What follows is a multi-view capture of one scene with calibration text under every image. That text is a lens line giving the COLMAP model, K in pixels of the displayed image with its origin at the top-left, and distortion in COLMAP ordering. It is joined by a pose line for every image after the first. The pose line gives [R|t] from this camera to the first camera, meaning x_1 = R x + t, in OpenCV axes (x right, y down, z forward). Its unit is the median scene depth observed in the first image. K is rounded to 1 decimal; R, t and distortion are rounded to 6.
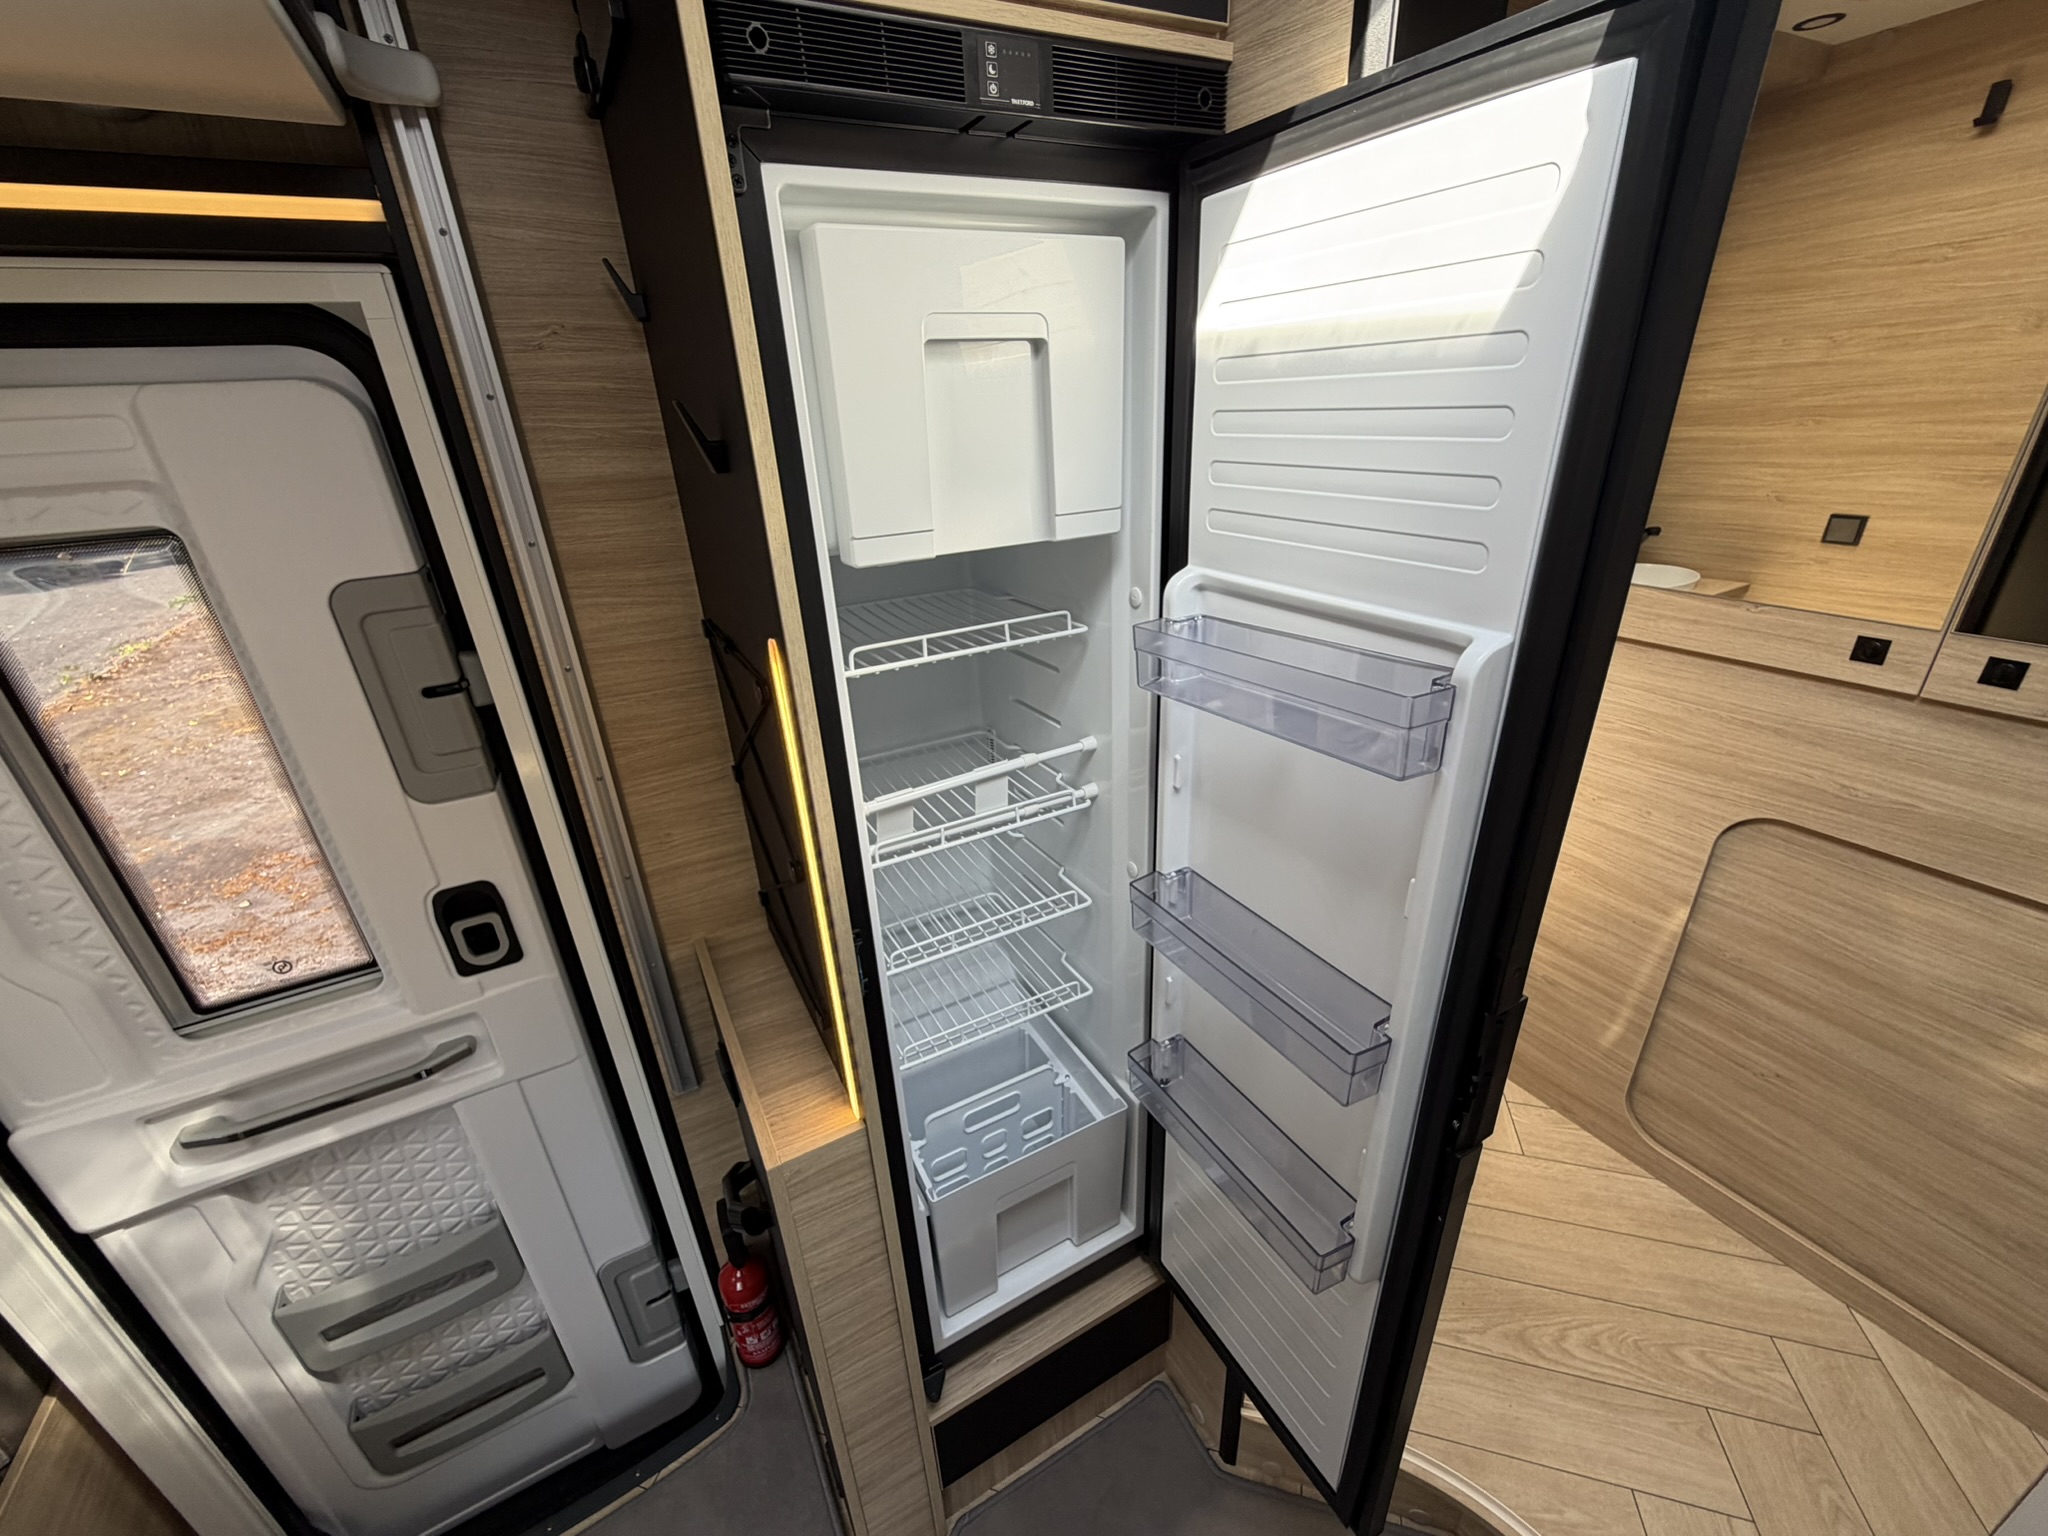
lens RADIAL K [[821.4, 0, 1016.4], [0, 821.4, 771.6], [0, 0, 1]] dist [0.001564, 0.000039]
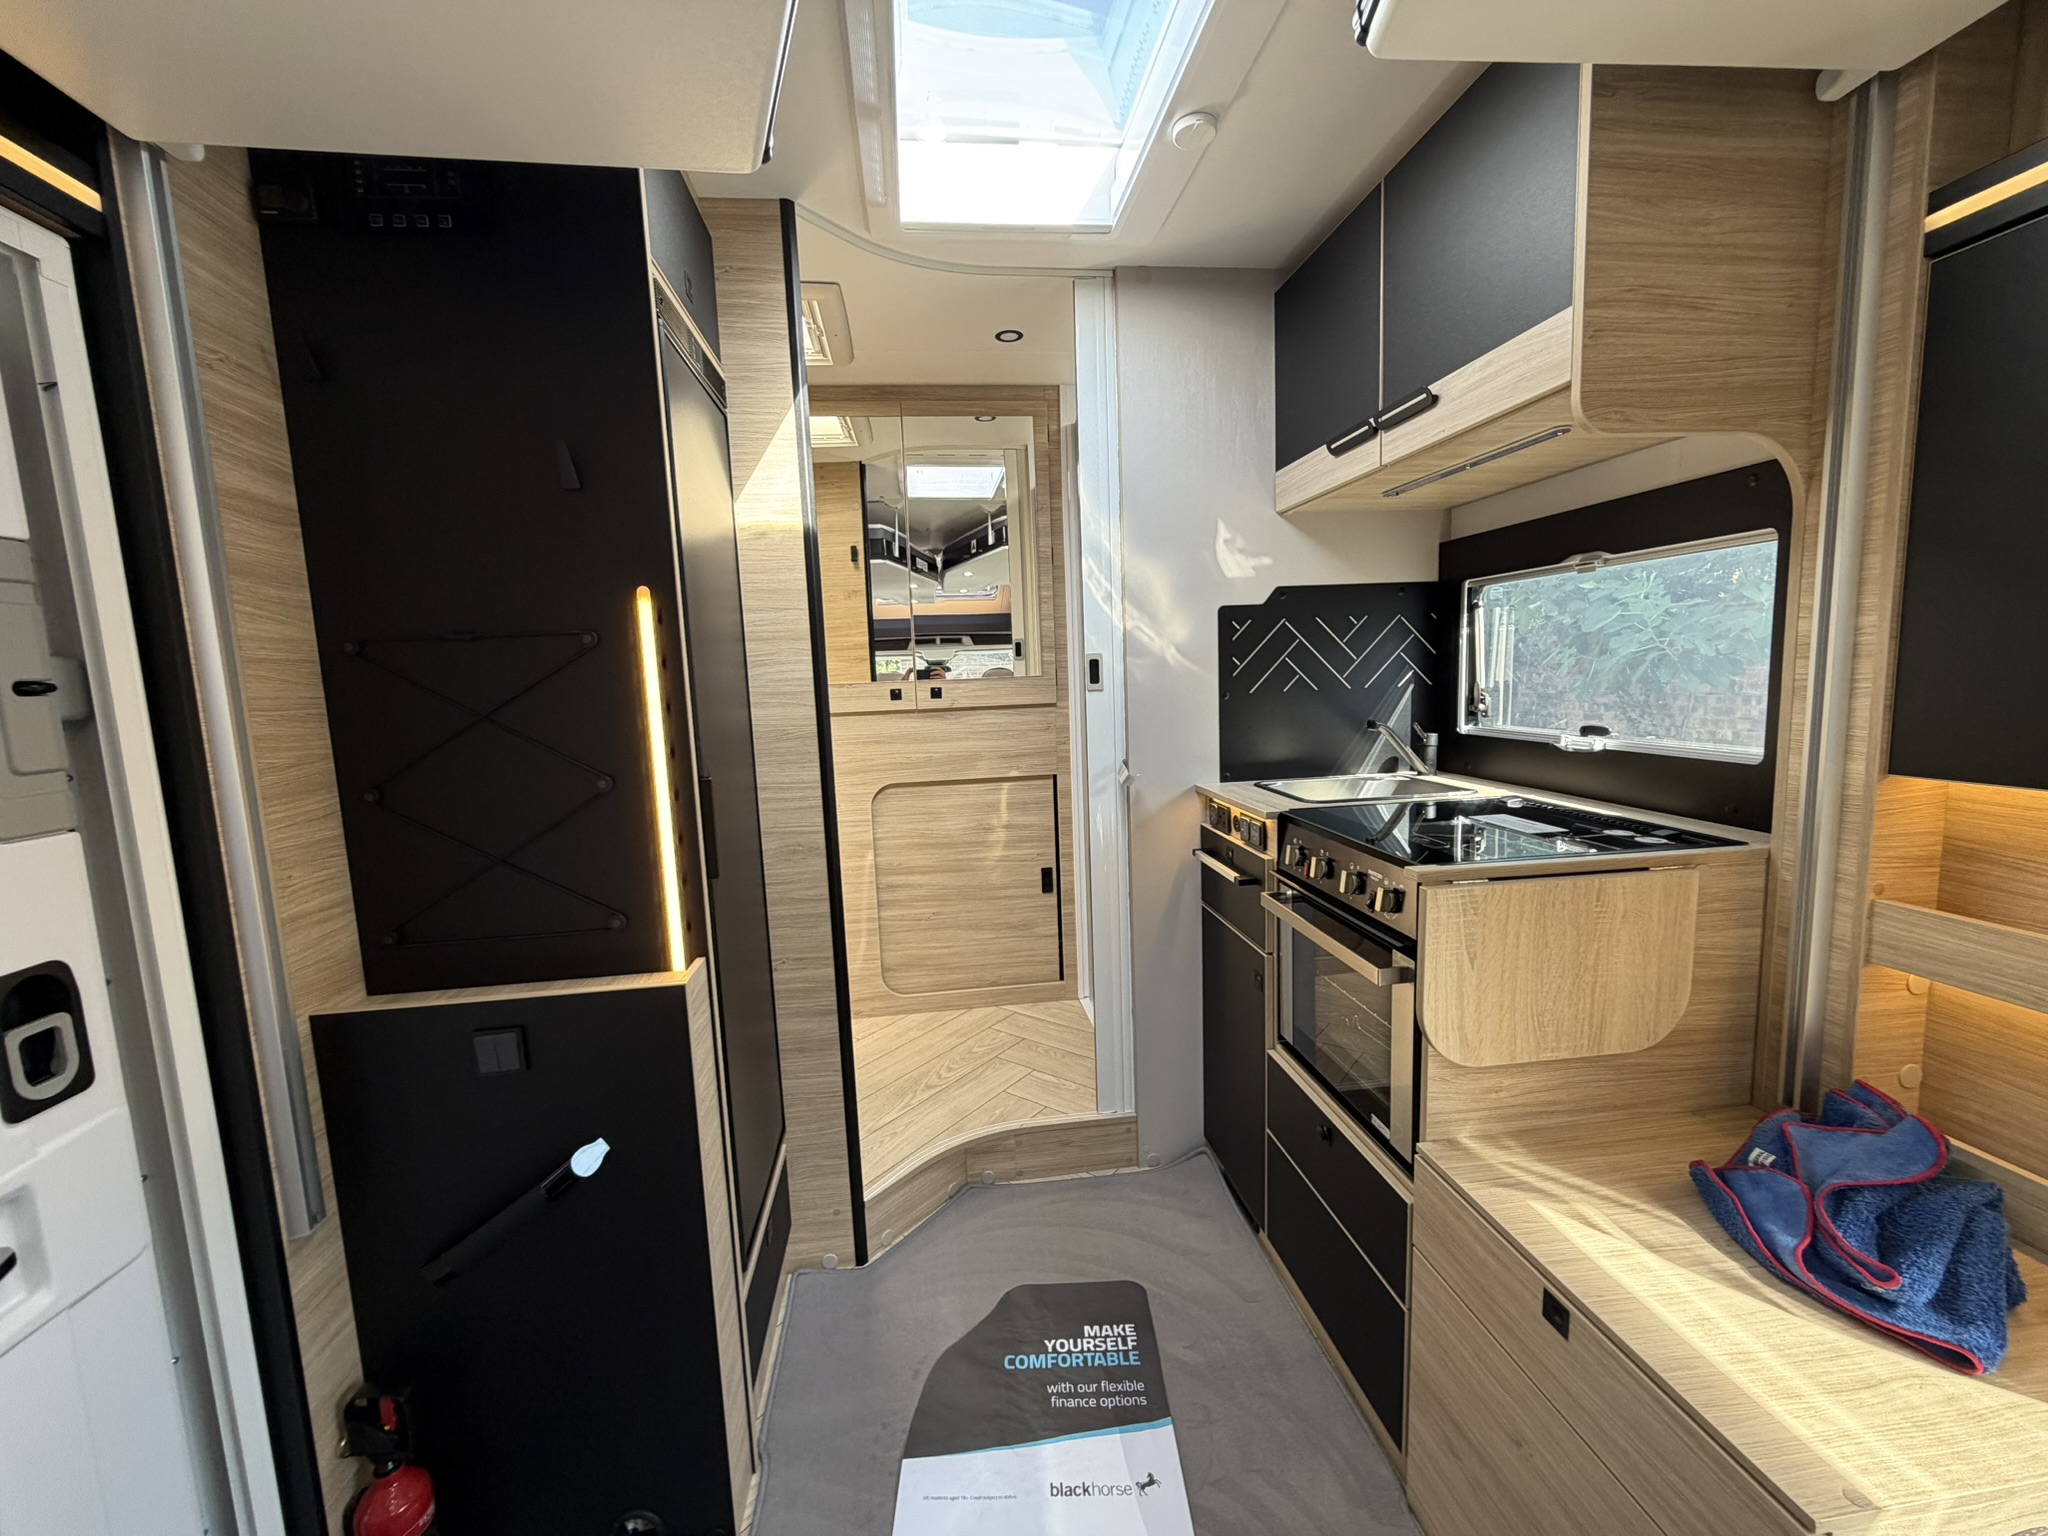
lens RADIAL K [[821.4, 0, 1016.4], [0, 821.4, 771.6], [0, 0, 1]] dist [0.001564, 0.000039]
pose [[0.372874, -0.080263, 0.924404, -0.928427], [0.408314, 0.908801, -0.085792, 0.365335], [-0.833213, 0.409437, 0.371641, -0.040190]]
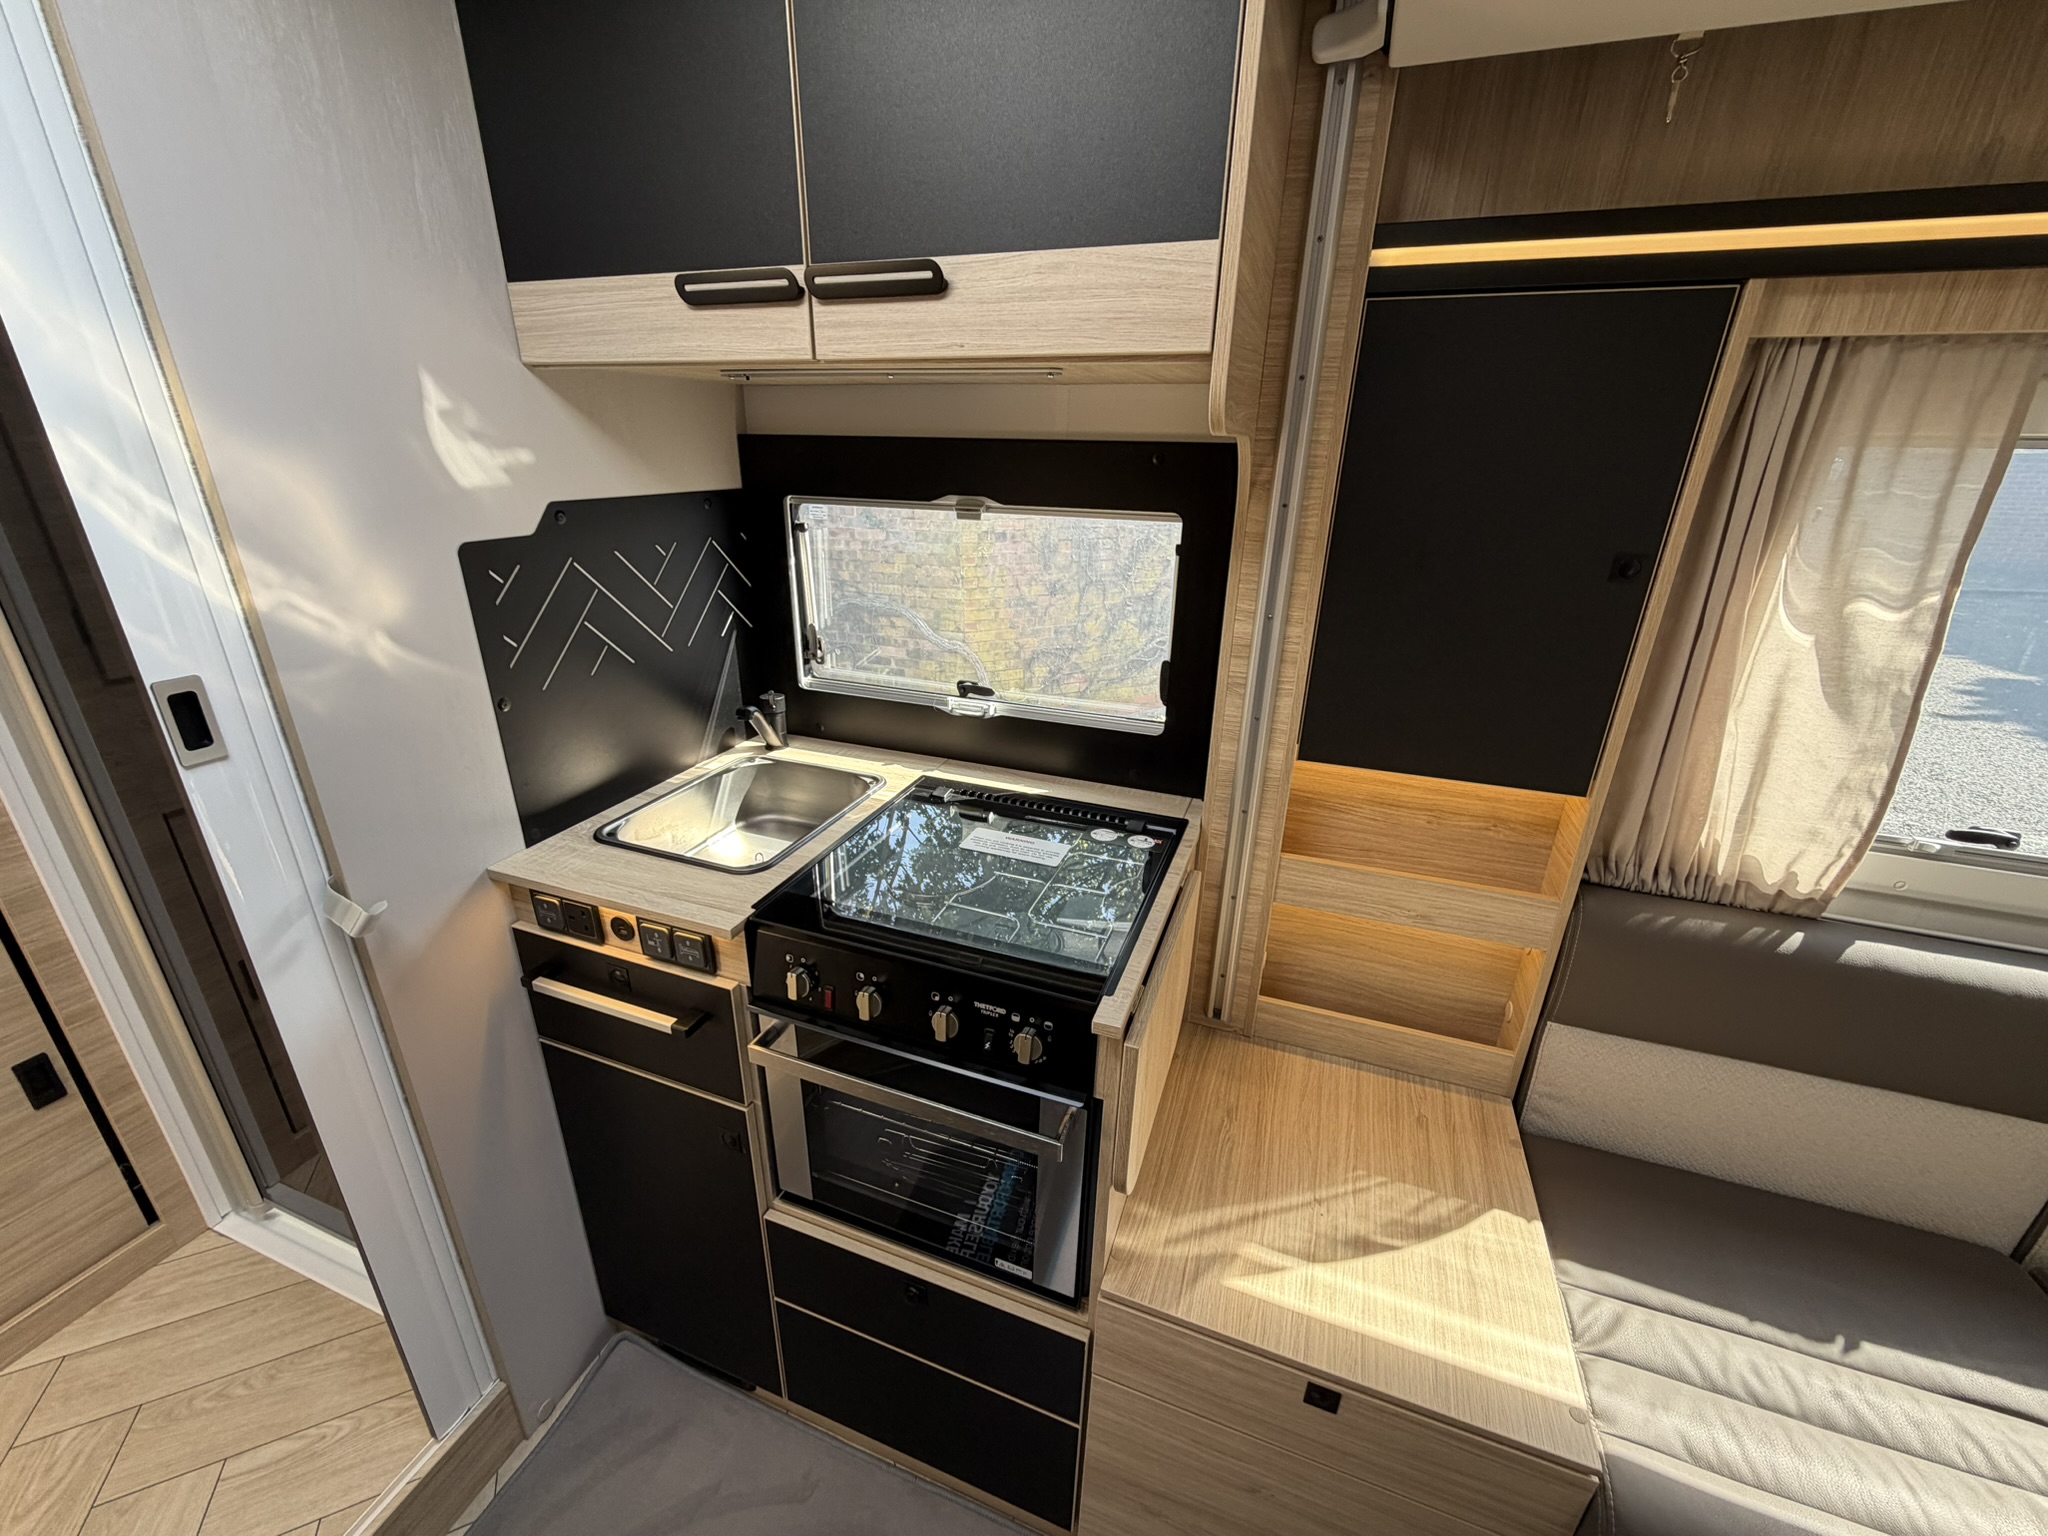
lens RADIAL K [[821.4, 0, 1016.4], [0, 821.4, 771.6], [0, 0, 1]] dist [0.001564, 0.000039]
pose [[-0.650206, -0.247193, 0.718421, -0.294329], [0.331064, 0.758914, 0.560755, -0.018638], [-0.683834, 0.602449, -0.411614, 0.194860]]
